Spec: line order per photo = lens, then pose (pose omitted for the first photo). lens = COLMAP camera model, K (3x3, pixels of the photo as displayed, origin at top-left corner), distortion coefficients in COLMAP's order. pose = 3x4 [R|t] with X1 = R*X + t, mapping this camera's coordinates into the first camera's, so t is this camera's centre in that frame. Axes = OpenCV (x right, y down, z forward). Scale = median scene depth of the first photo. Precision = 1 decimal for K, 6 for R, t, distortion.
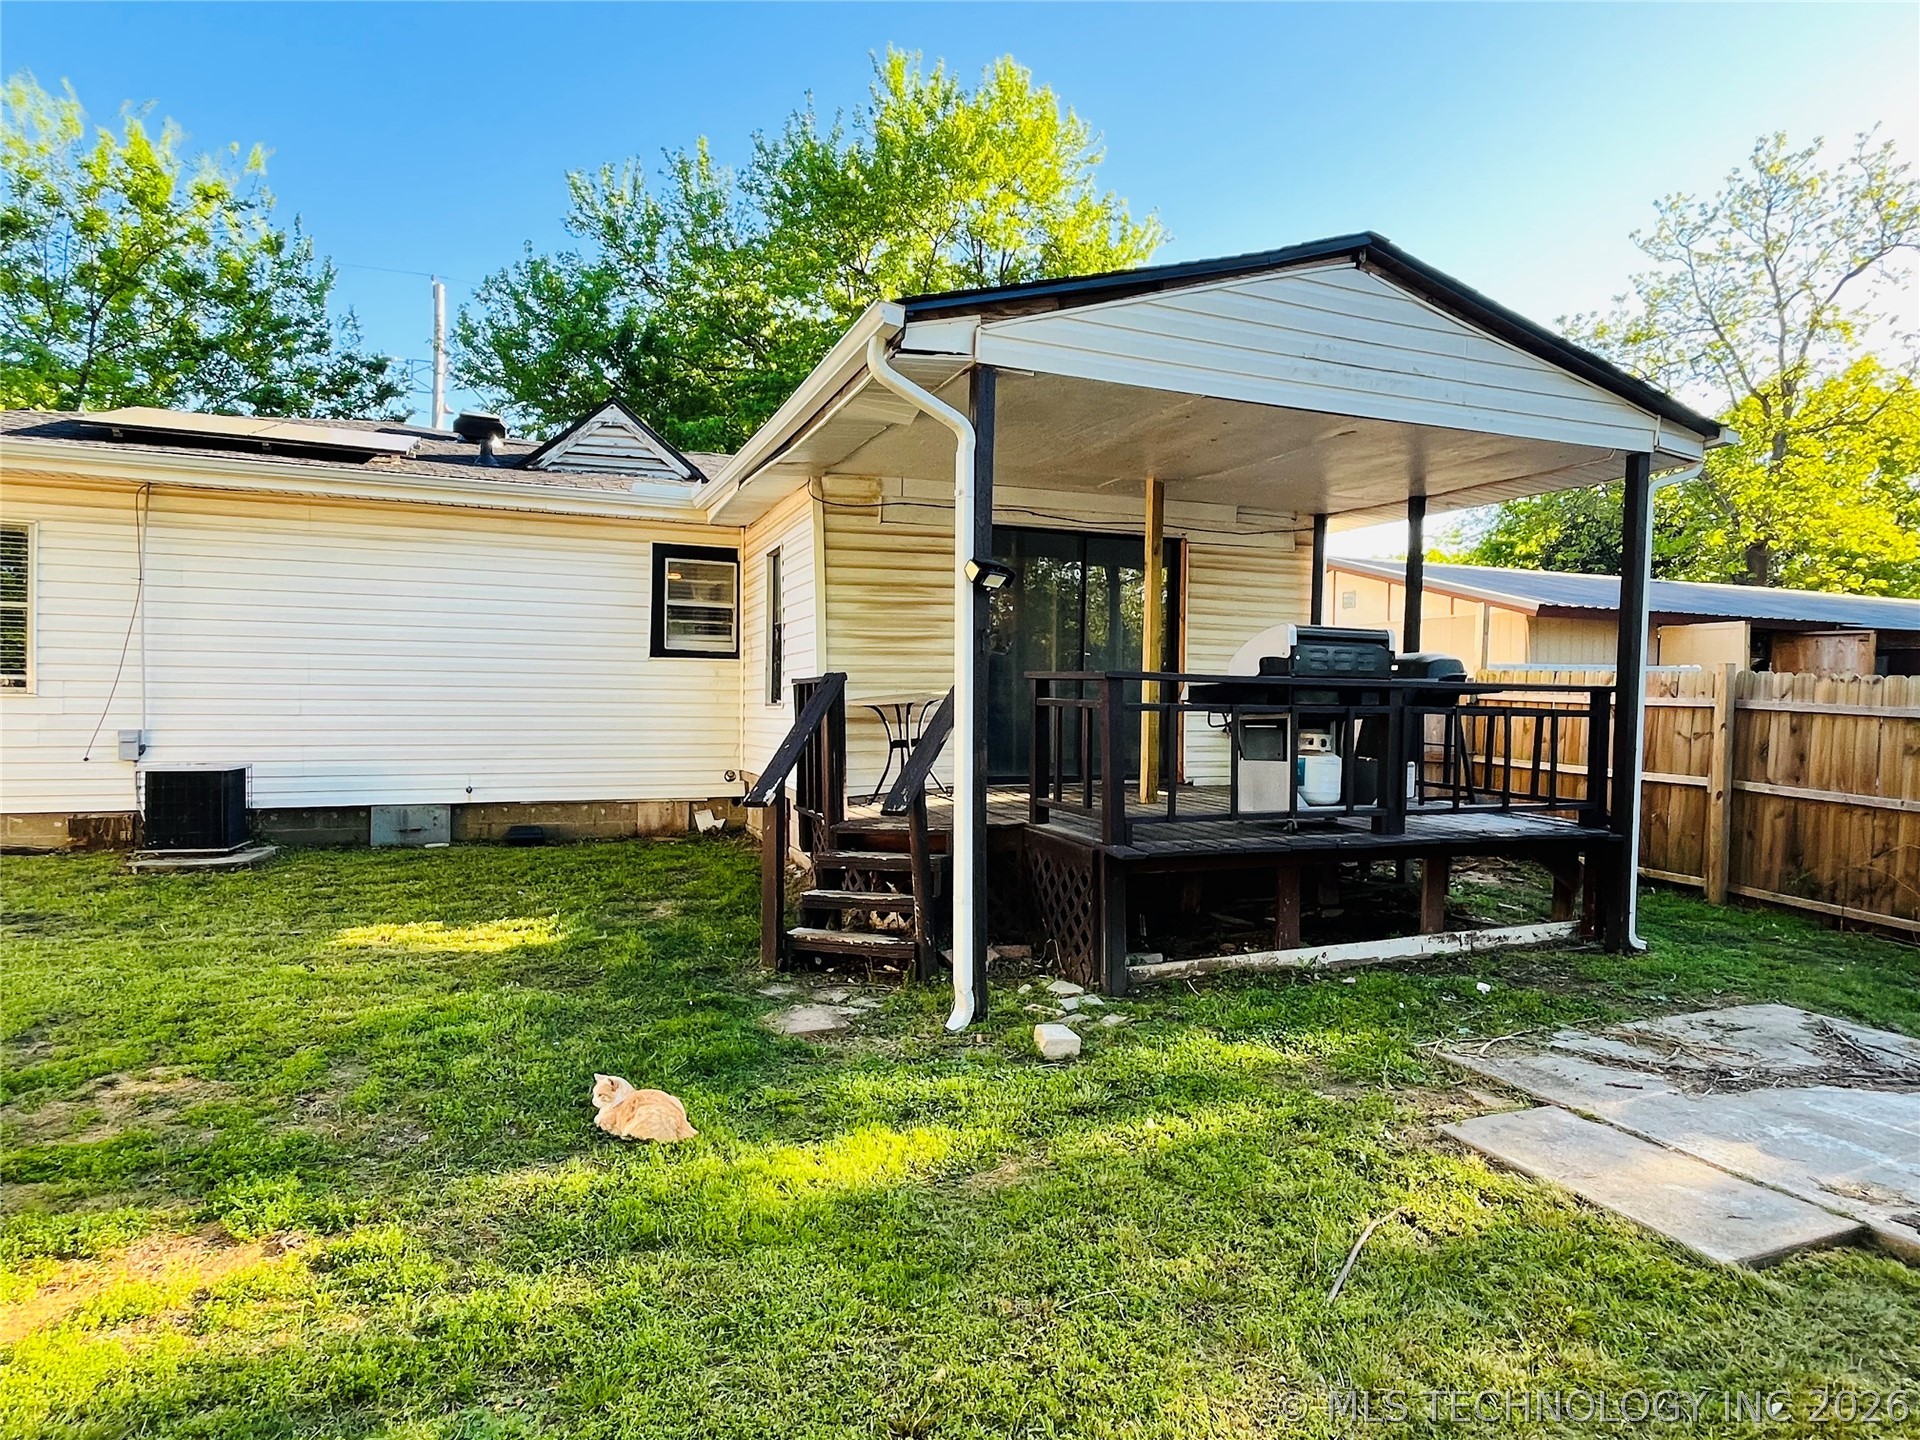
lens RADIAL K [[1064.1, 0, 965.4], [0, 1064.1, 728.0], [0, 0, 1]] dist [-0.004802, 0.000230]
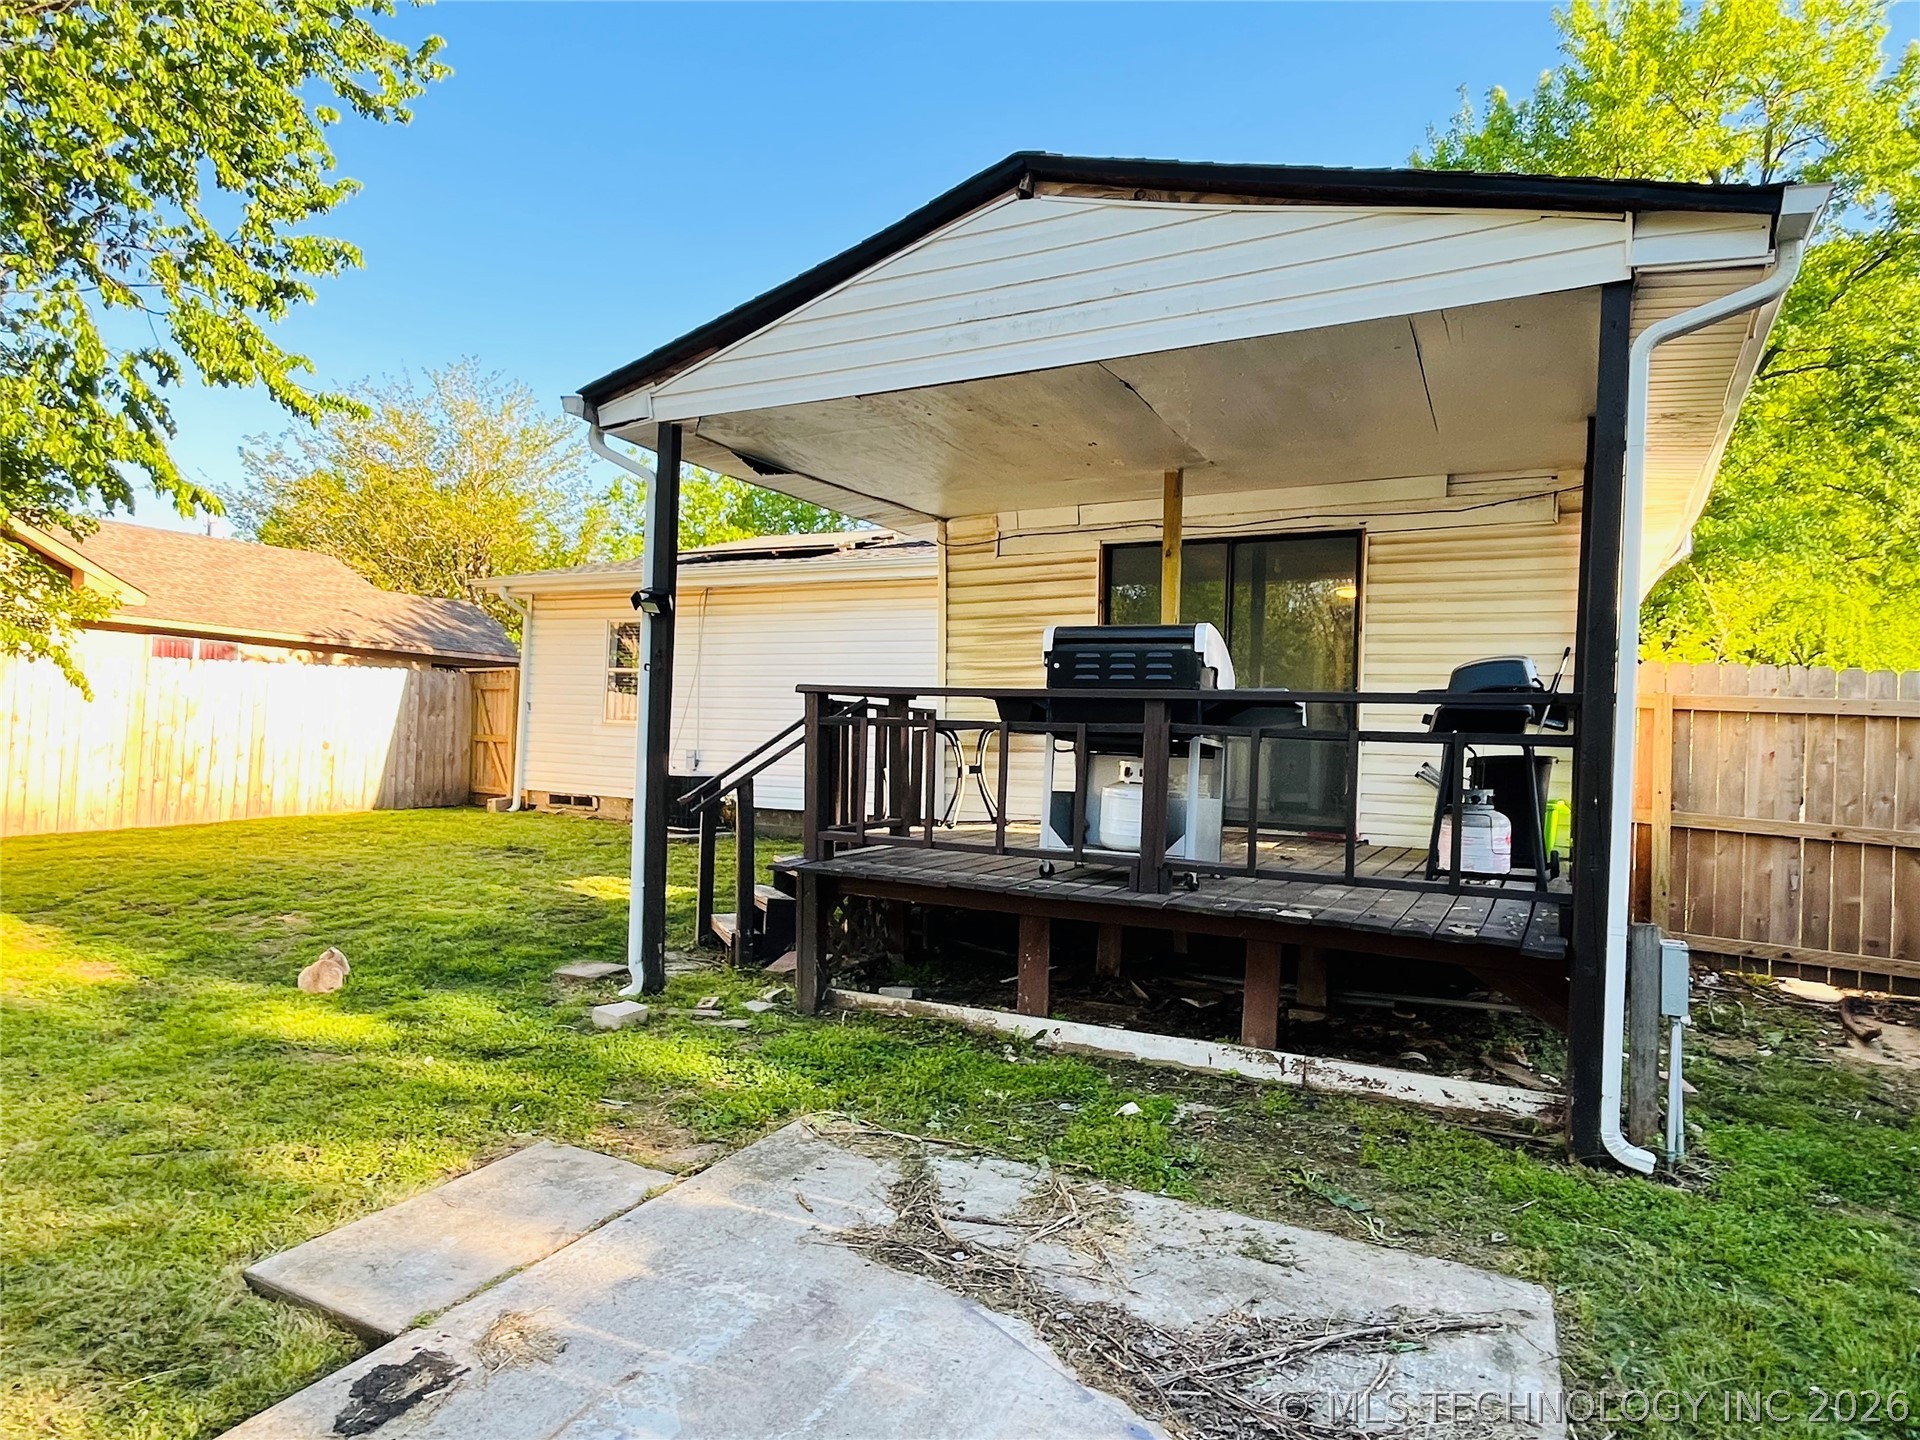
lens RADIAL K [[1064.1, 0, 965.4], [0, 1064.1, 728.0], [0, 0, 1]] dist [-0.004802, 0.000230]
pose [[0.667745, -0.000360, -0.744390, 0.846673], [-0.042391, 0.998359, -0.038510, 0.017093], [0.743182, 0.057270, 0.666634, 0.378485]]
